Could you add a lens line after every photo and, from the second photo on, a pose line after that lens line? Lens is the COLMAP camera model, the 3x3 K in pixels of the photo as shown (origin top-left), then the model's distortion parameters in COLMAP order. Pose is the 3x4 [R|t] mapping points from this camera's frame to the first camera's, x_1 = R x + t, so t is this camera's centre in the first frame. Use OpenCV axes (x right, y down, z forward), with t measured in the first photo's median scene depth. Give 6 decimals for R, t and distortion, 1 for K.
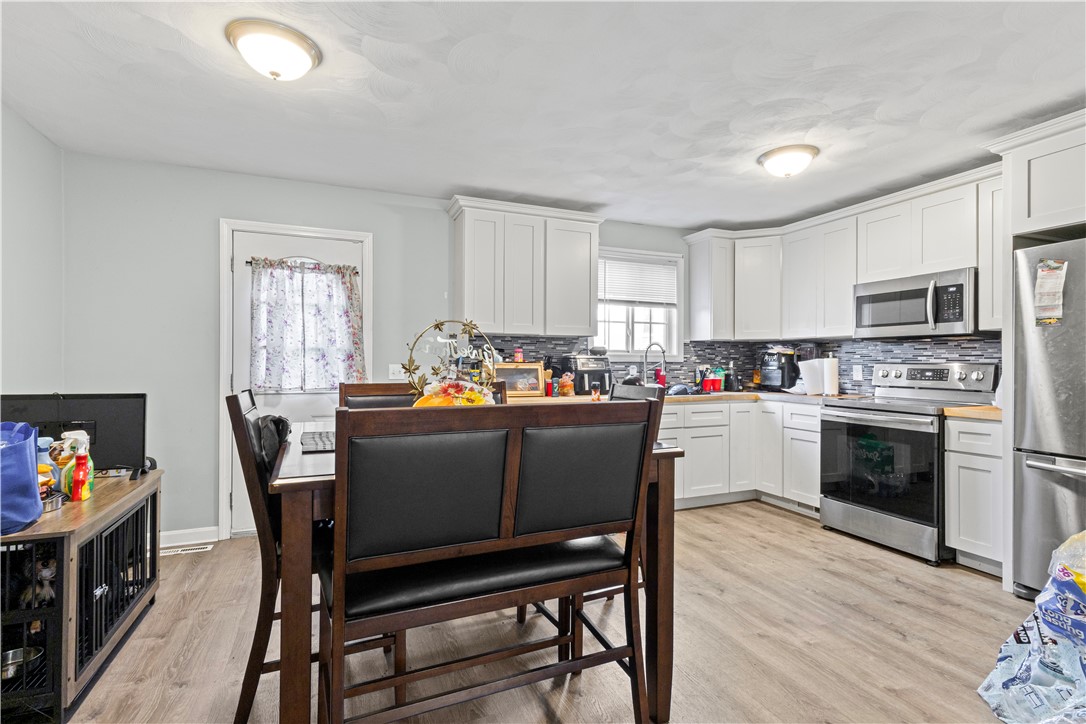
lens RADIAL K [[508.7, 0, 549.3], [0, 508.7, 362.3], [0, 0, 1]] dist [0.016018, -0.000462]
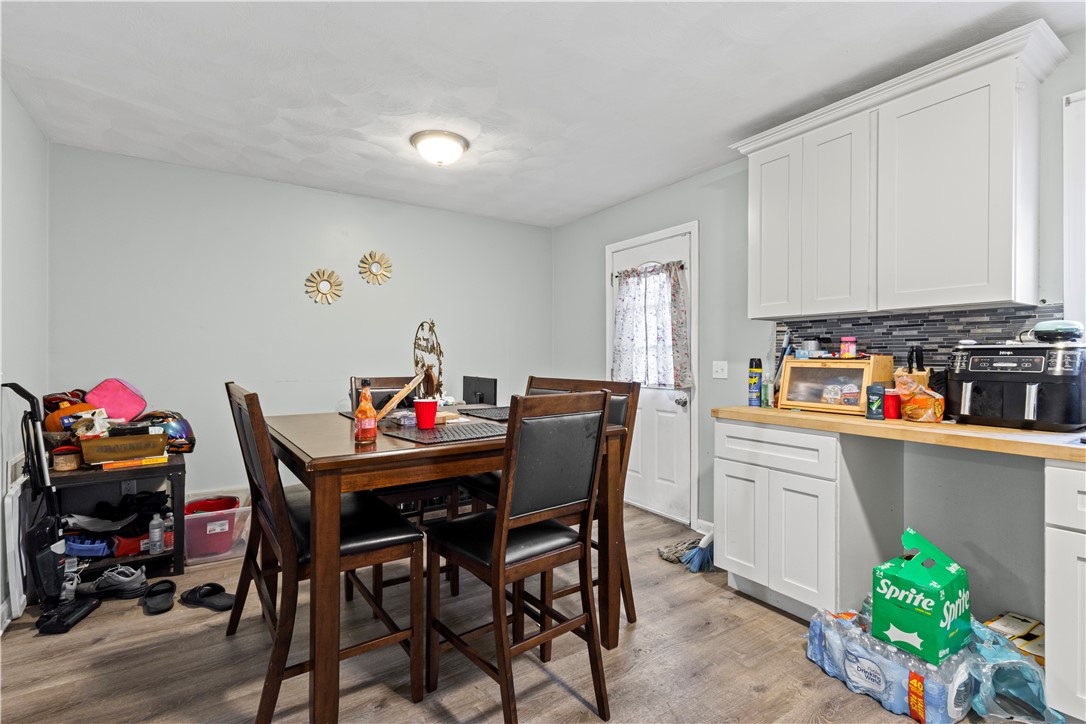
lens RADIAL K [[508.7, 0, 539.8], [0, 508.7, 359.9], [0, 0, 1]] dist [0.016018, -0.000462]
pose [[0.194645, -0.000725, -0.980874, 0.531003], [-0.000725, 0.999999, -0.000883, 0.002785], [0.980874, 0.000883, 0.194644, 0.560459]]
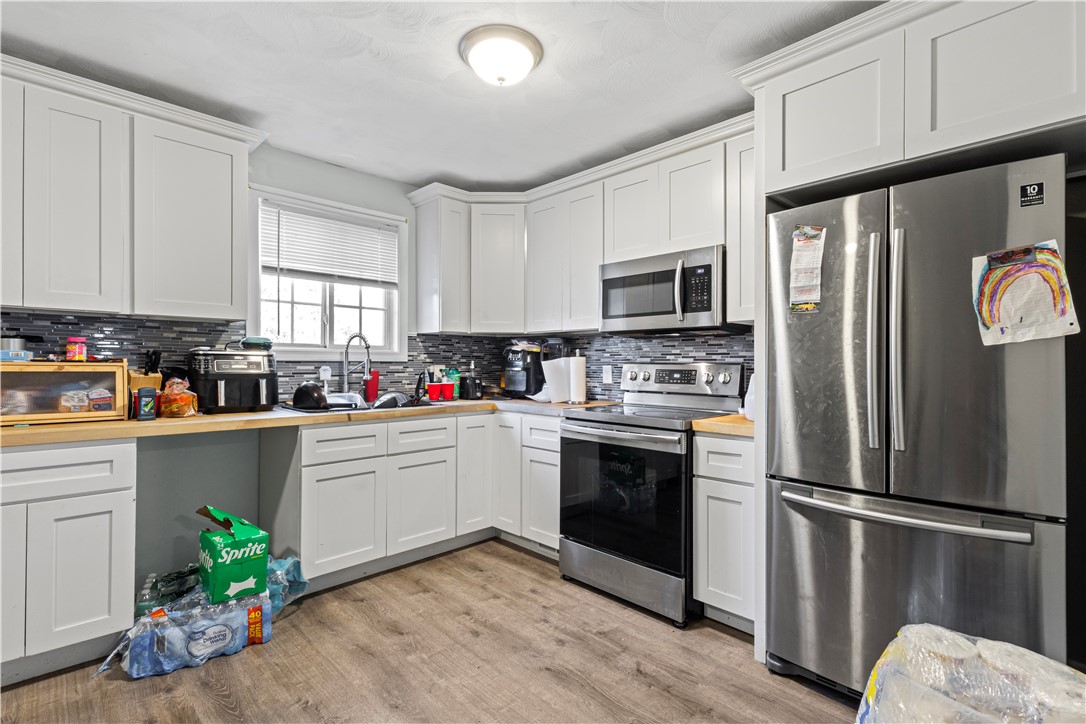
lens RADIAL K [[508.7, 0, 540.5], [0, 508.7, 362.3], [0, 0, 1]] dist [0.016018, -0.000462]
pose [[0.931983, 0.001120, 0.362499, 0.233526], [-0.000829, 0.999999, -0.000959, 0.001686], [-0.362500, 0.000593, 0.931984, 0.309250]]
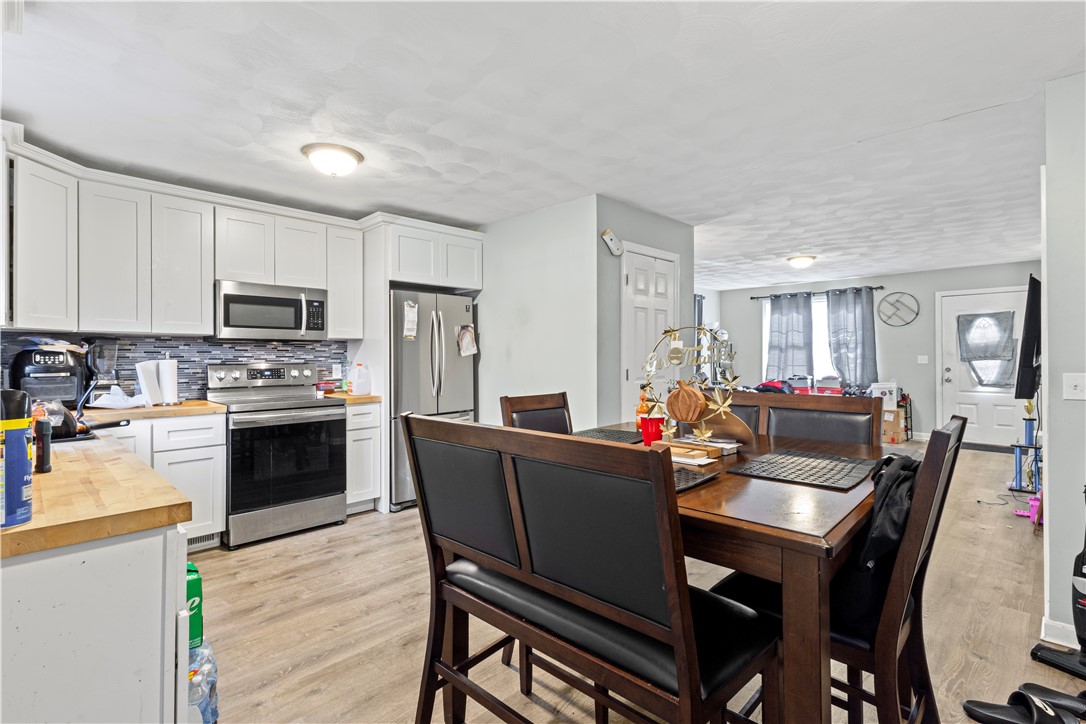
lens RADIAL K [[508.7, 0, 534.0], [0, 508.7, 355.6], [0, 0, 1]] dist [0.016018, -0.000462]
pose [[-0.361082, -0.001336, 0.932533, -0.502464], [0.002075, 0.999995, 0.002236, -0.017076], [-0.932532, 0.002742, -0.361077, 0.855028]]
